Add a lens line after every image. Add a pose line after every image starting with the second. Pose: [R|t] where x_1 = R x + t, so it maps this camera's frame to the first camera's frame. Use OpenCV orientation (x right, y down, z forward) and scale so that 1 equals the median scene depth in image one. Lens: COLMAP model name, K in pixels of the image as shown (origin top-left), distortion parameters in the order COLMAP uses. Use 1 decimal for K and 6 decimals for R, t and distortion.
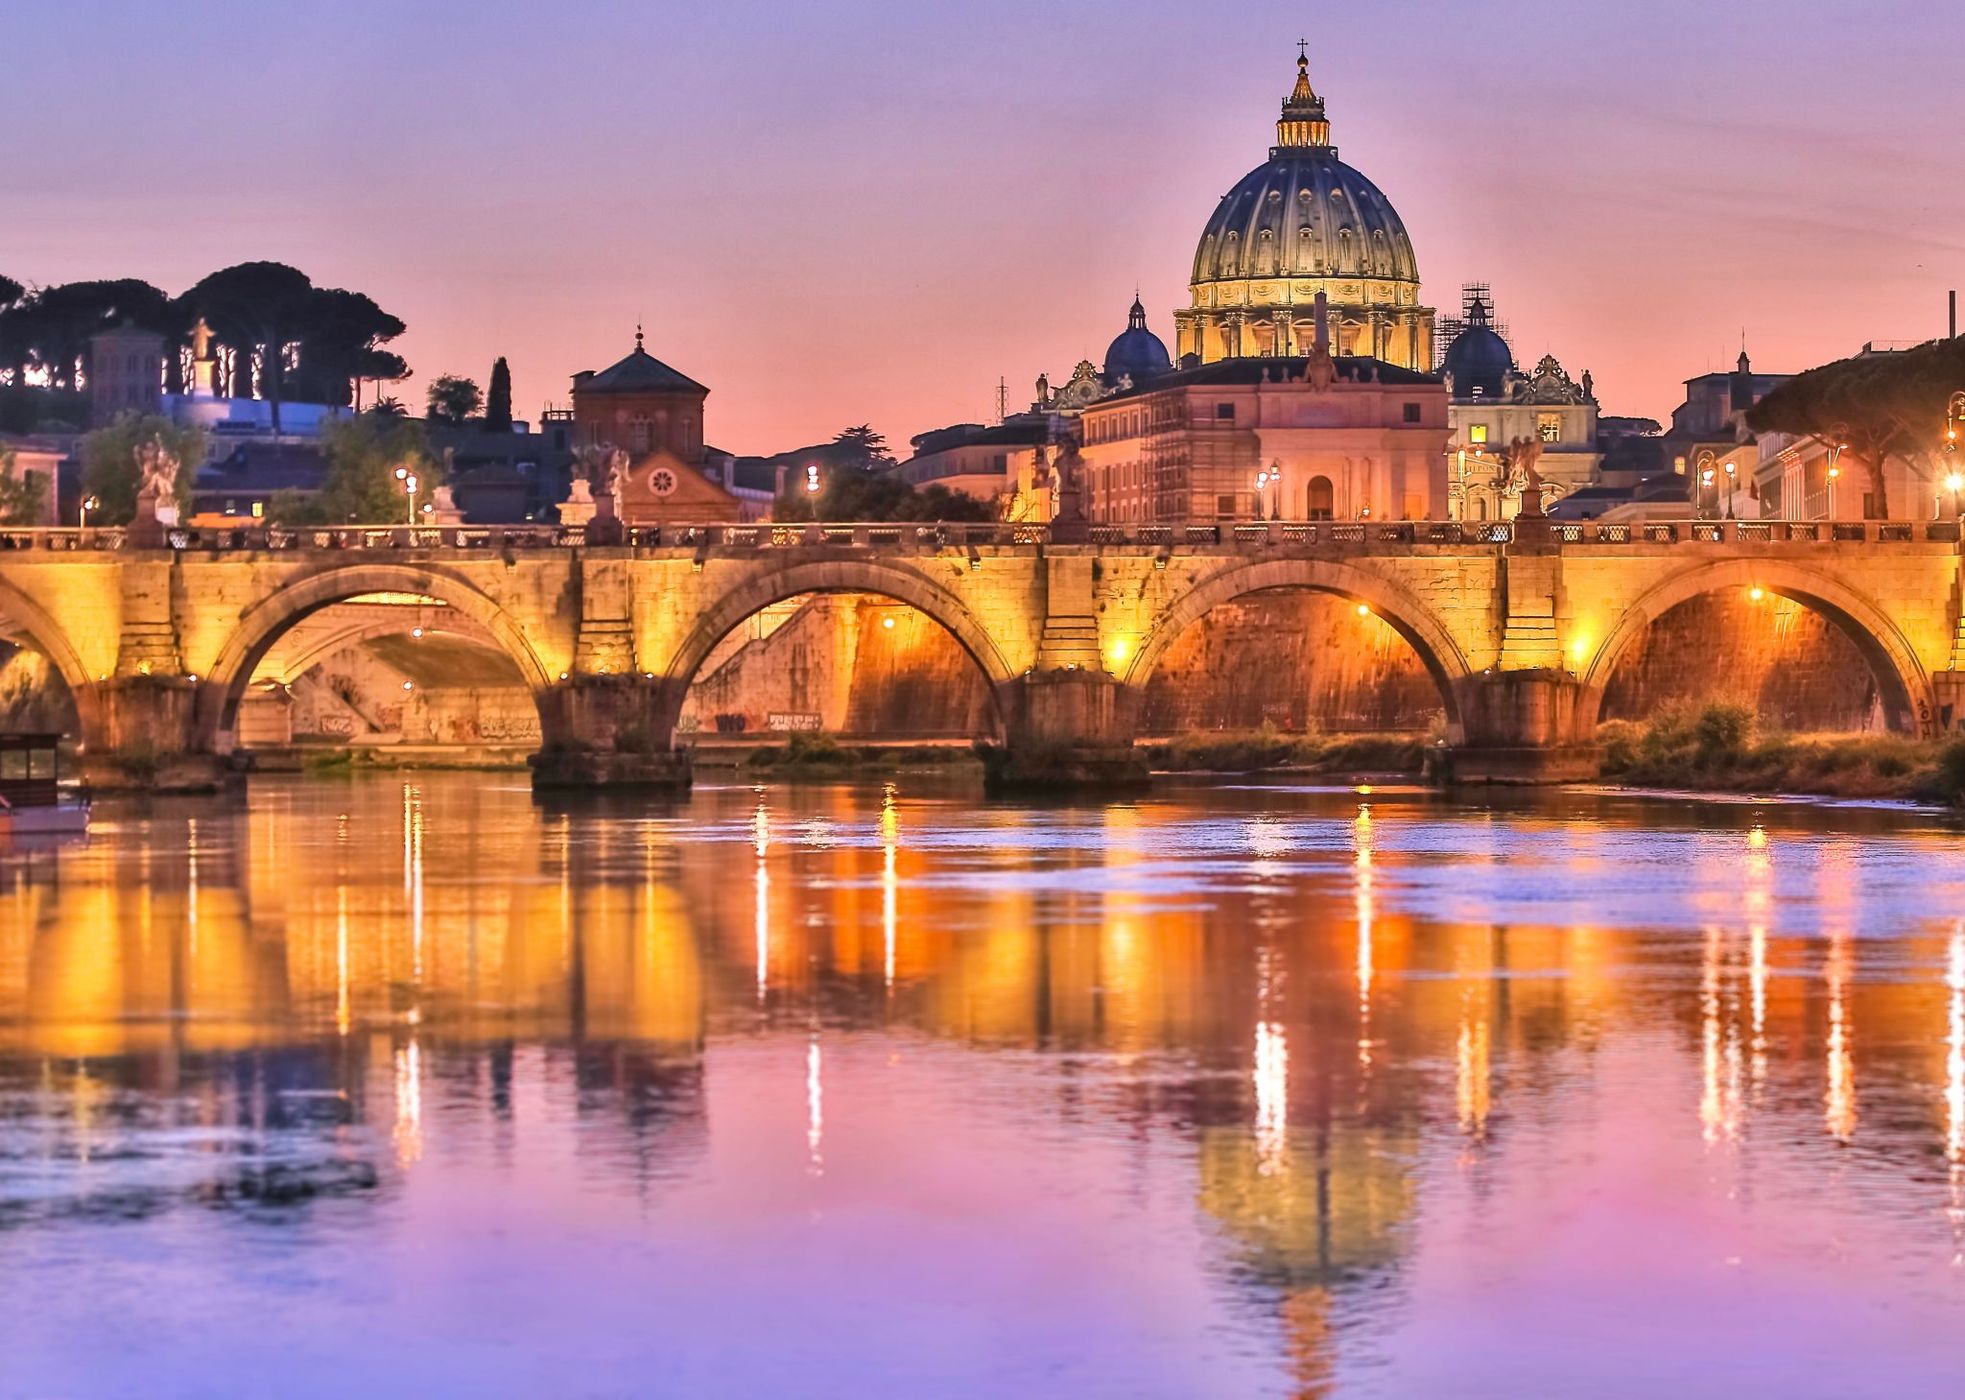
lens RADIAL K [[6865.8, 0, 982.8], [0, 6865.8, 699.4], [0, 0, 1]] dist [-0.026285, 0.911055]
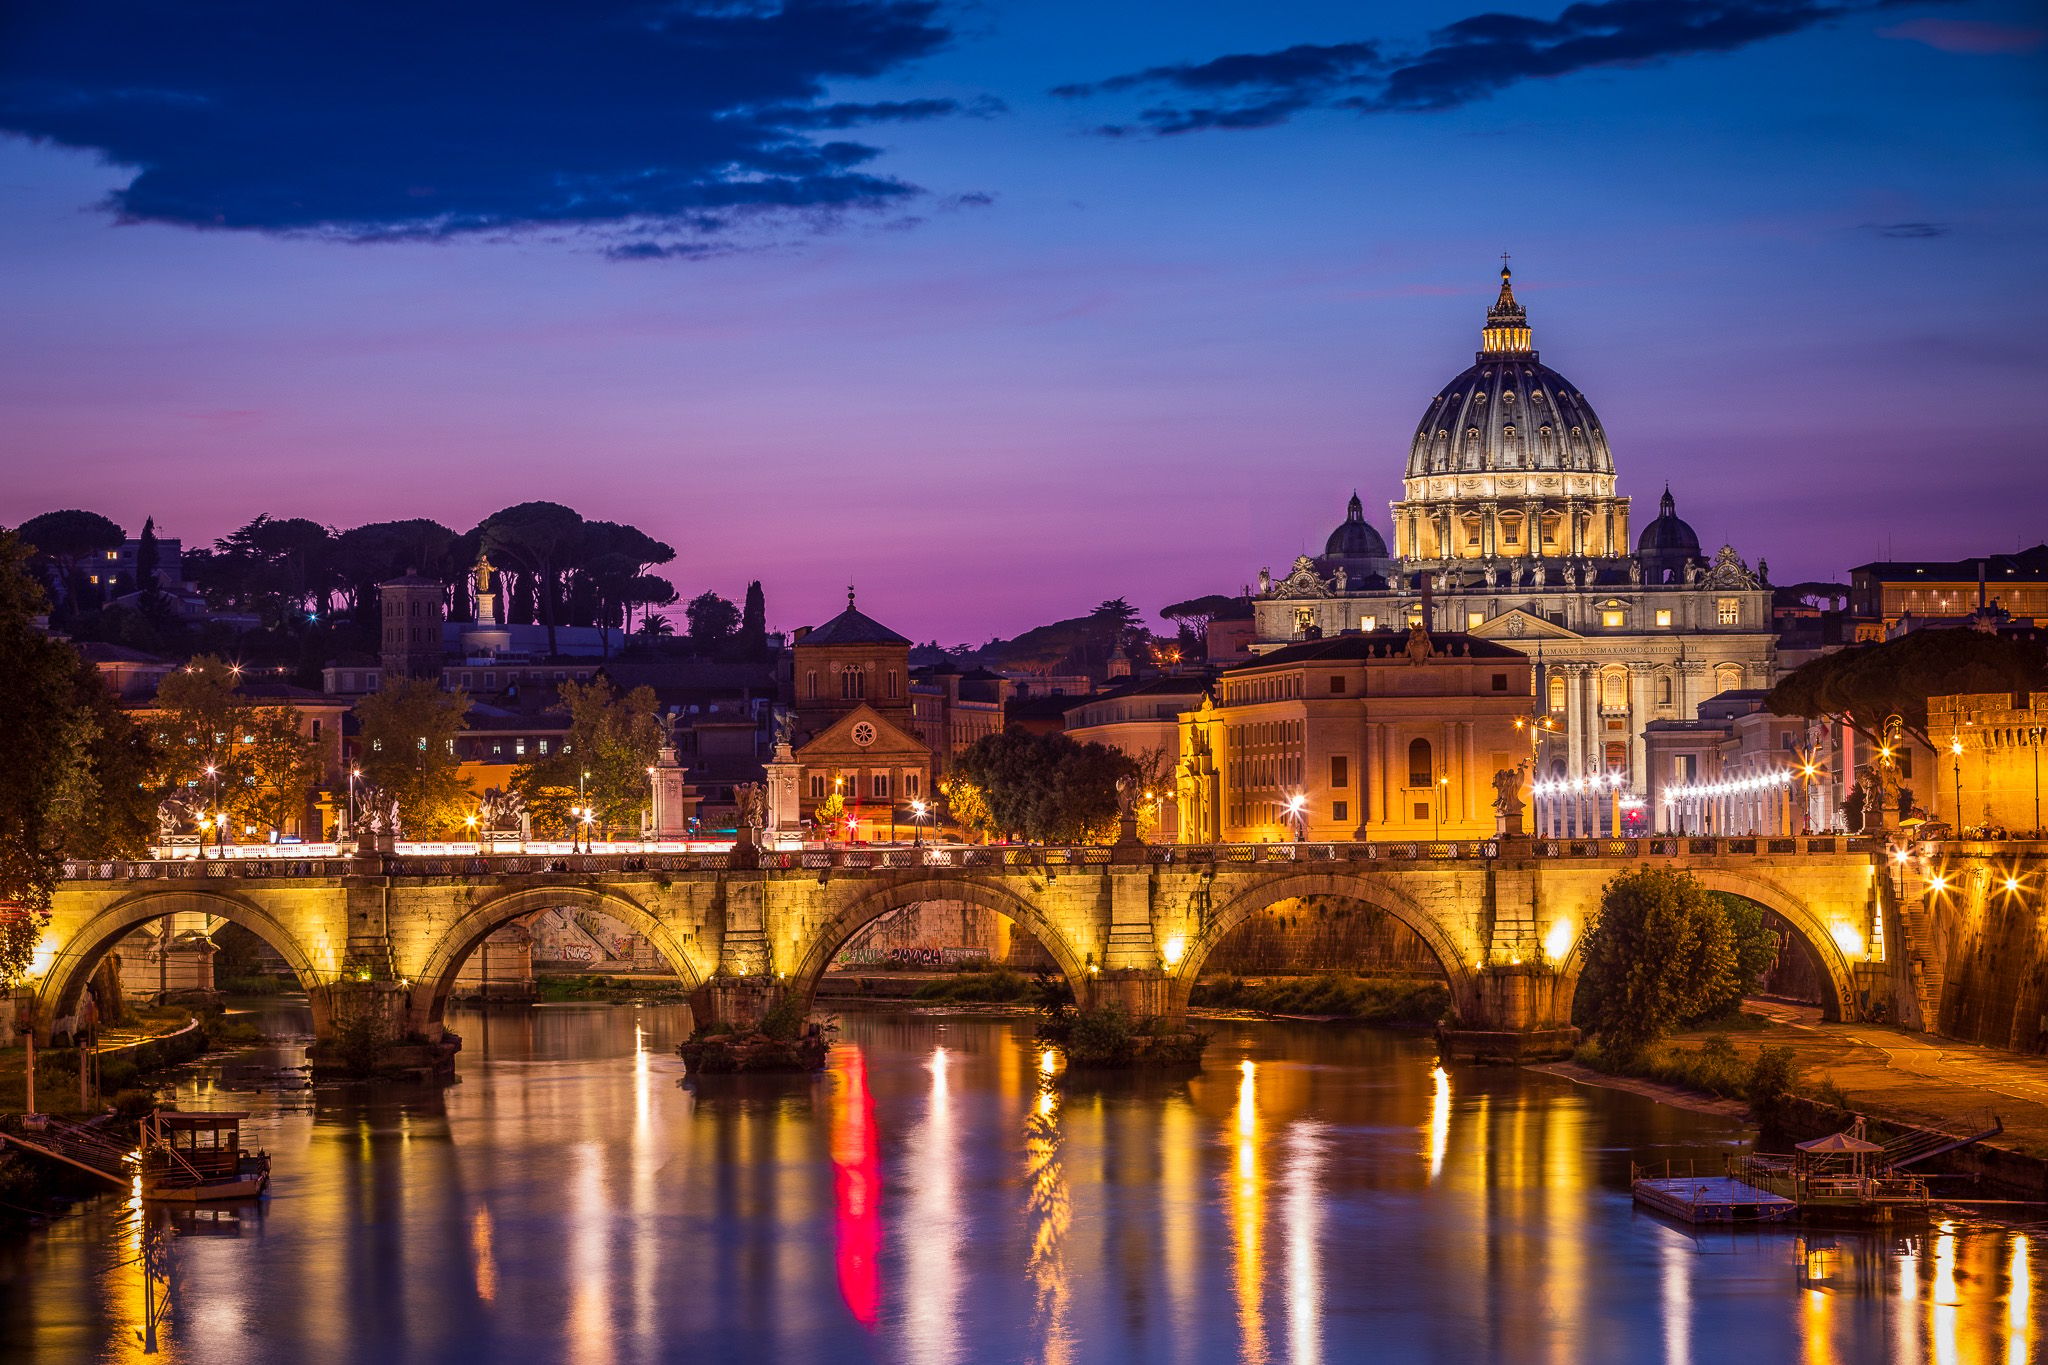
lens RADIAL K [[6670.2, 0, 1028.8], [0, 6670.2, 683.9], [0, 0, 1]] dist [0.047597, 0.453035]
pose [[0.998928, -0.011063, -0.044952, 0.034282], [0.010485, 0.999860, -0.013059, -0.027932], [0.045090, 0.012574, 0.998904, -0.121206]]
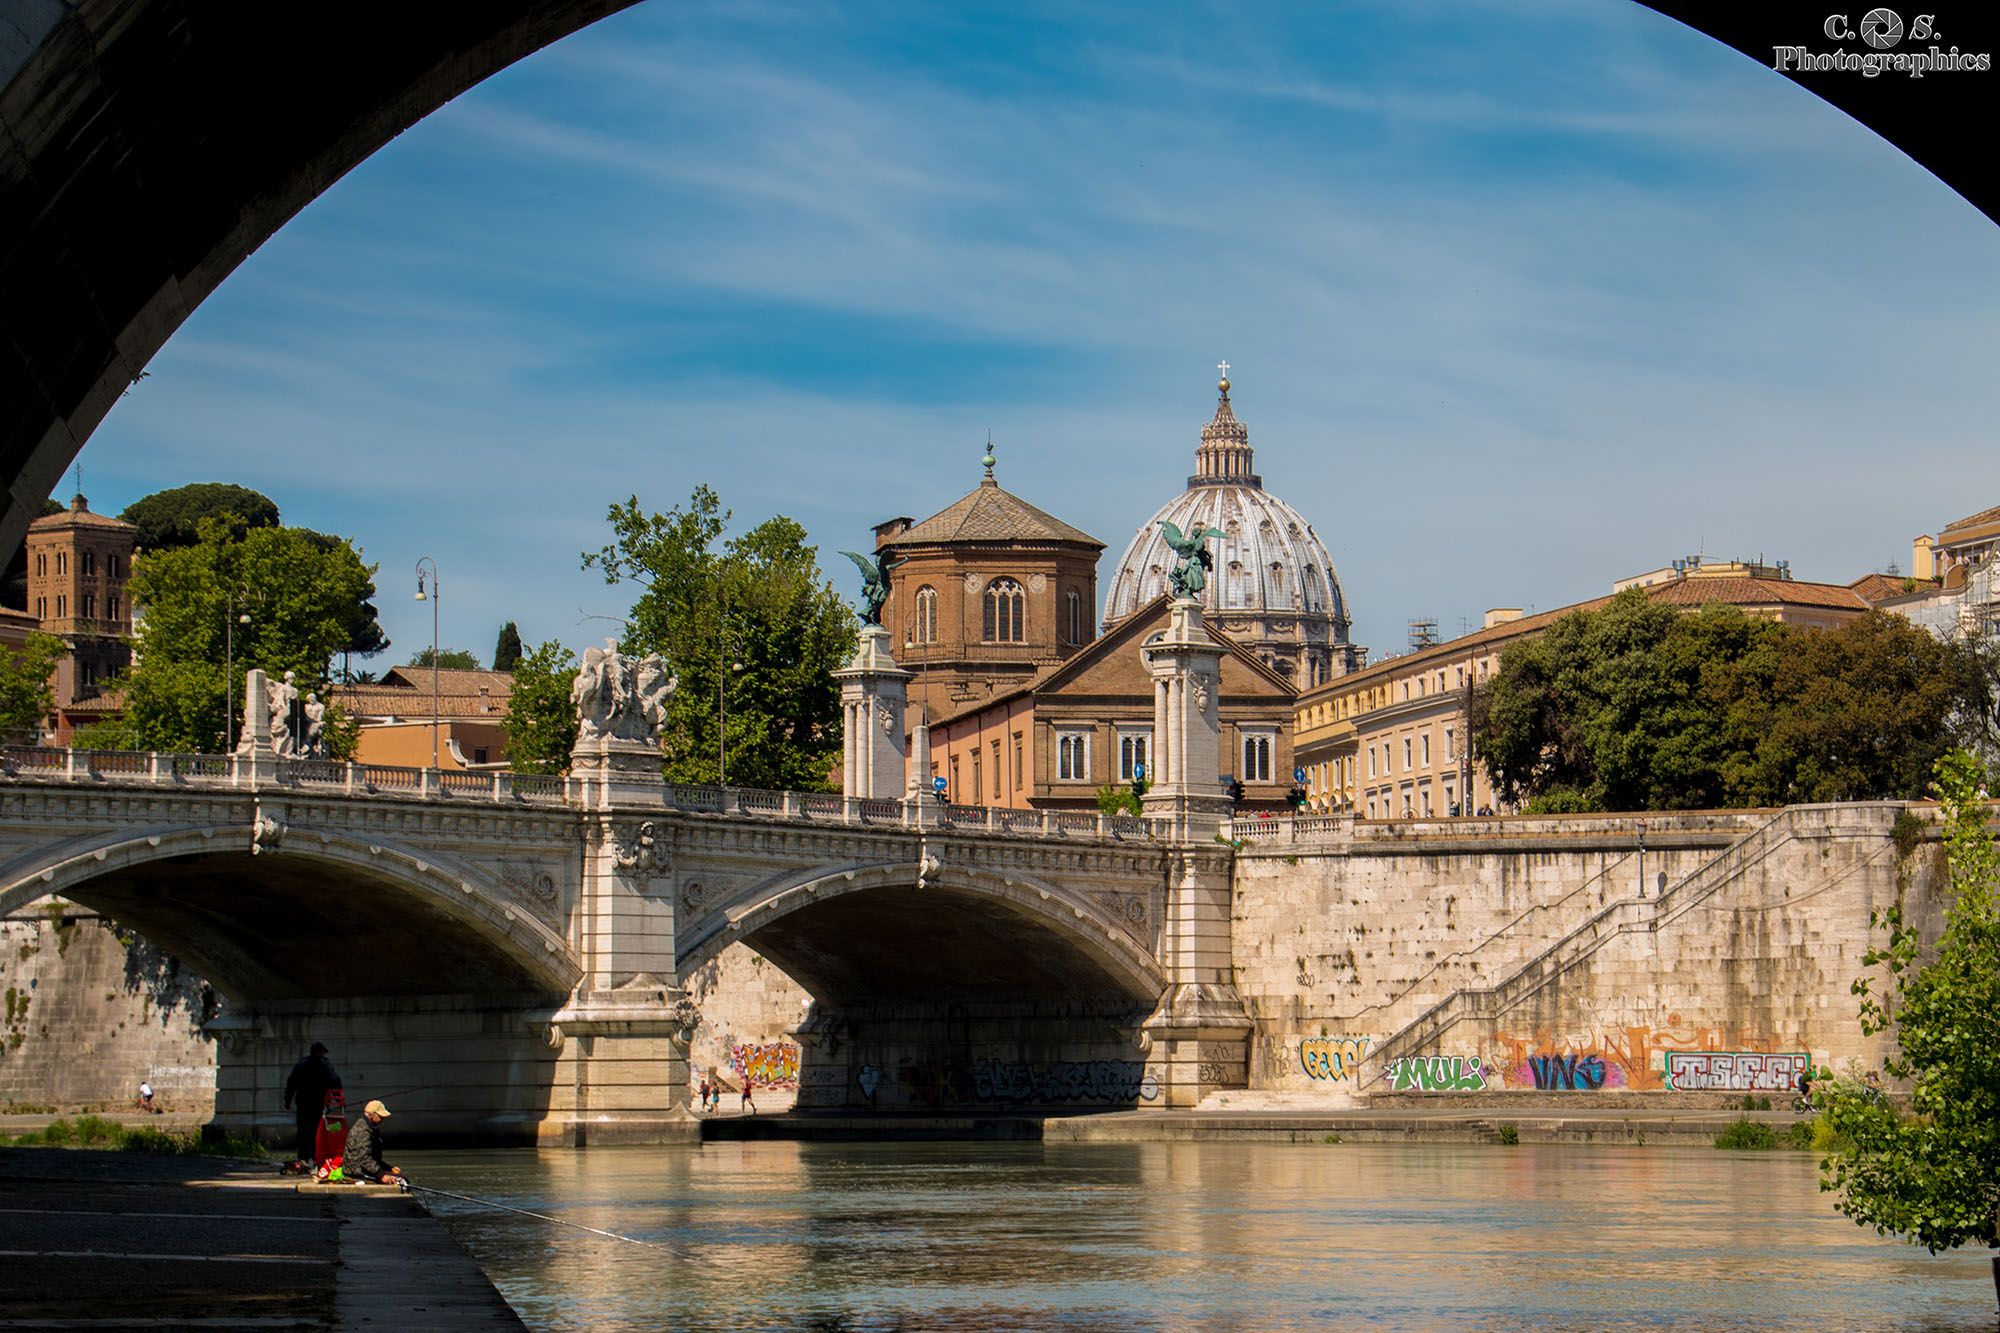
lens RADIAL K [[4587.1, 0, 999.2], [0, 4587.1, 690.4], [0, 0, 1]] dist [0.019720, 0.137887]
pose [[0.991288, 0.013588, 0.131013, -0.122216], [-0.002556, 0.996462, -0.084003, 0.003953], [-0.131691, 0.082936, 0.987815, 0.690655]]
